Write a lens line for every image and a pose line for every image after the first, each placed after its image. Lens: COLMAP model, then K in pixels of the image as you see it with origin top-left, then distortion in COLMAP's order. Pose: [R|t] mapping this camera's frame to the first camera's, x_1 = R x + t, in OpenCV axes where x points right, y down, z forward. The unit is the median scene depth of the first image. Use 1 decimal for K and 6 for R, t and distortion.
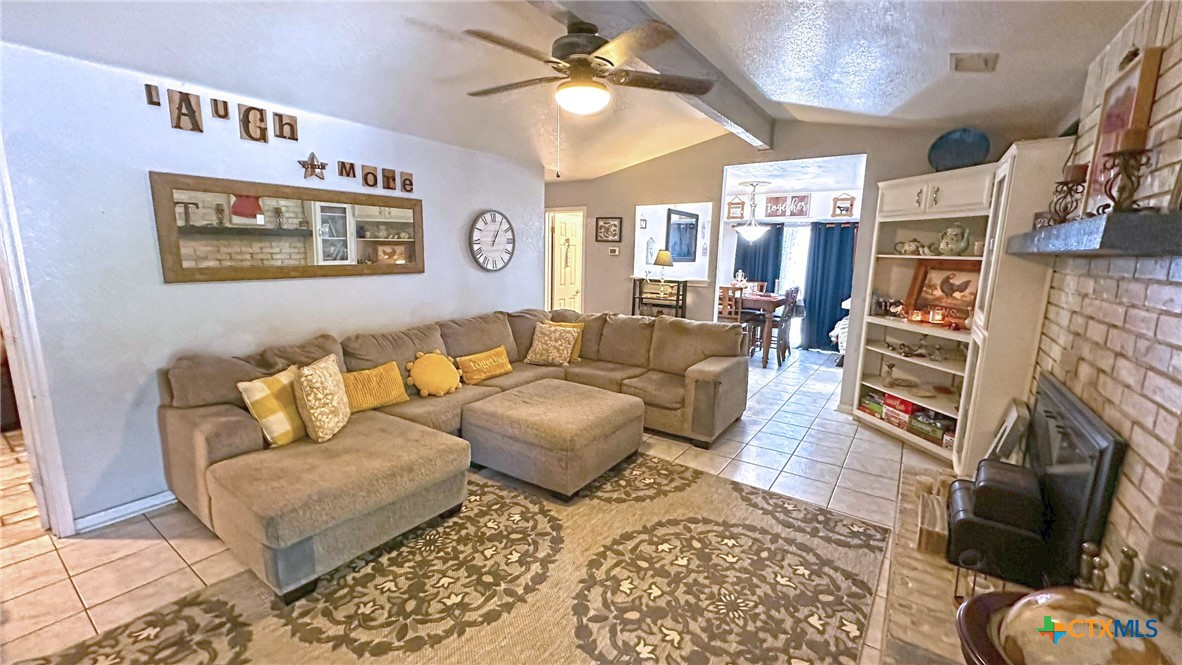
lens RADIAL K [[472.1, 0, 590.6], [0, 472.1, 327.7], [0, 0, 1]] dist [-0.002886, 0.001034]
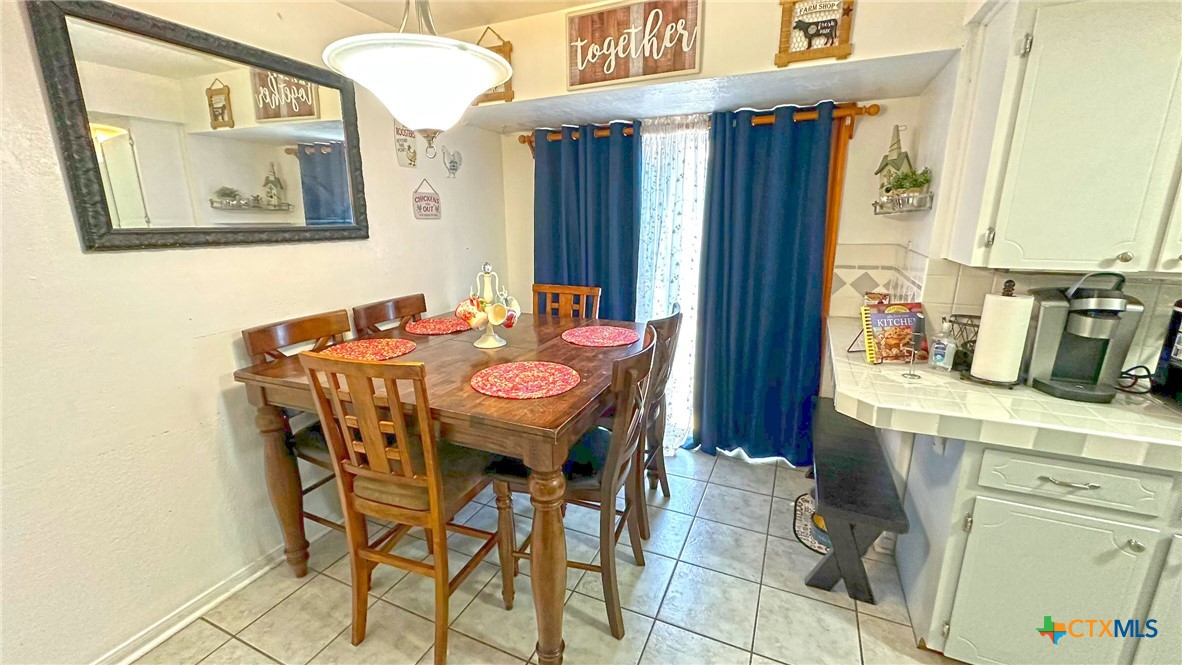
lens RADIAL K [[472.1, 0, 588.9], [0, 472.1, 332.2], [0, 0, 1]] dist [-0.002886, 0.001034]
pose [[0.982705, -0.069893, 0.171482, 0.323865], [0.056880, 0.995198, 0.079662, -0.100232], [-0.176226, -0.068530, 0.981961, 0.695372]]
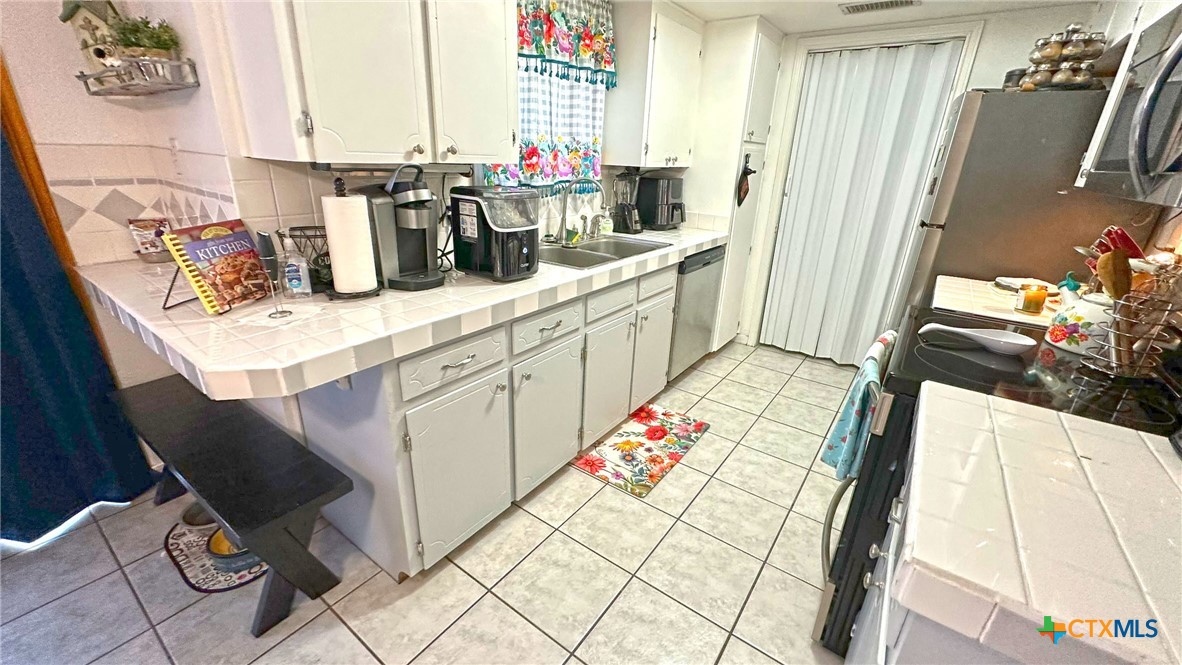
lens RADIAL K [[472.1, 0, 590.1], [0, 472.1, 331.8], [0, 0, 1]] dist [-0.002886, 0.001034]
pose [[0.018548, -0.370147, 0.928788, 0.352801], [0.127024, 0.922293, 0.365021, -0.095163], [-0.991726, 0.111208, 0.064124, 0.768091]]
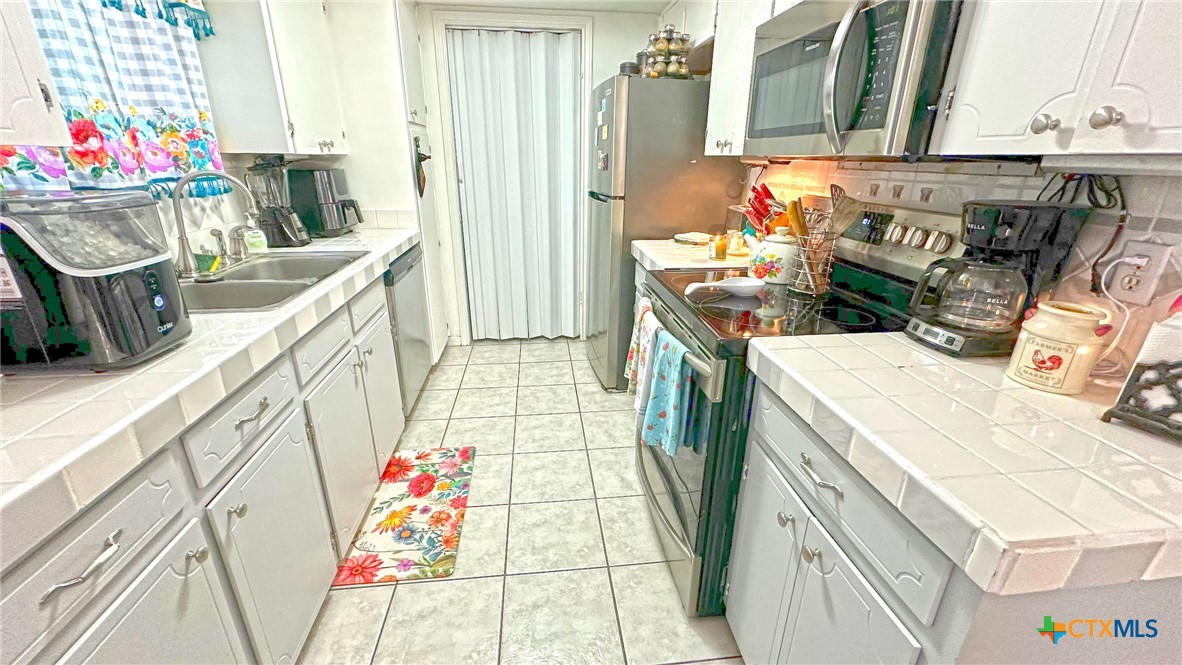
lens RADIAL K [[472.1, 0, 589.7], [0, 472.1, 331.7], [0, 0, 1]] dist [-0.002886, 0.001034]
pose [[-0.662895, -0.284168, 0.692689, 0.415552], [0.099449, 0.883558, 0.457641, -0.090822], [-0.742078, 0.372255, -0.557446, 0.798276]]
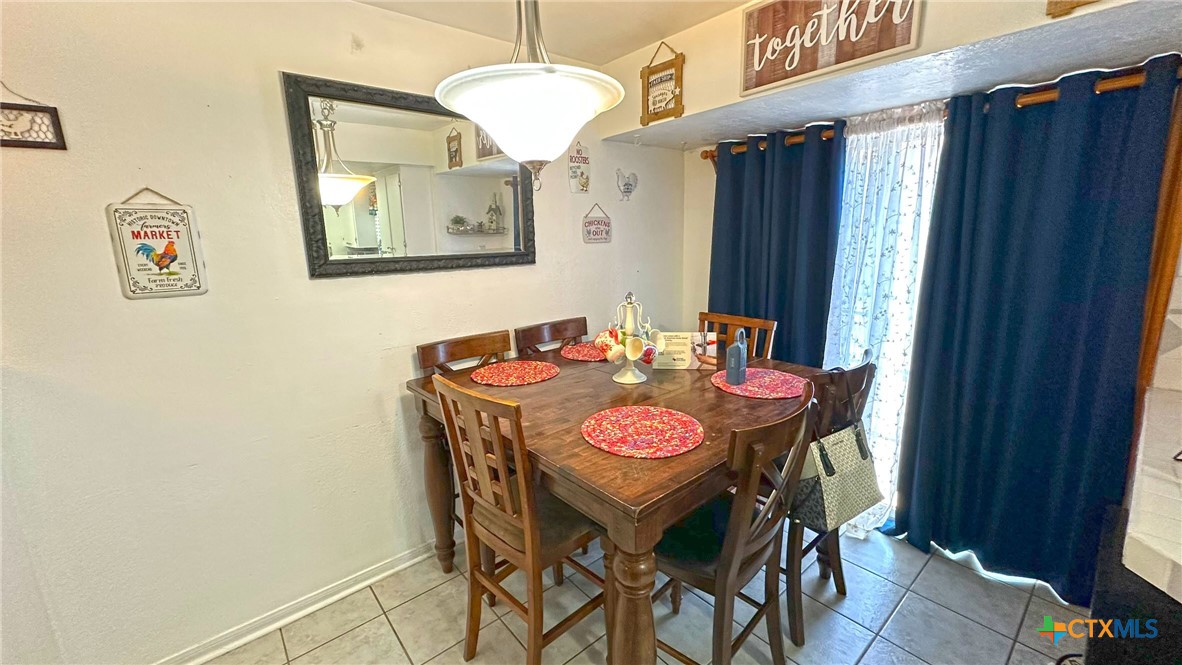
lens RADIAL K [[472.1, 0, 589.5], [0, 472.1, 332.6], [0, 0, 1]] dist [-0.002886, 0.001034]
pose [[0.964971, 0.006080, -0.262287, 0.362864], [0.004486, 0.999203, 0.039667, -0.110745], [0.262319, -0.039454, 0.964174, 0.725429]]
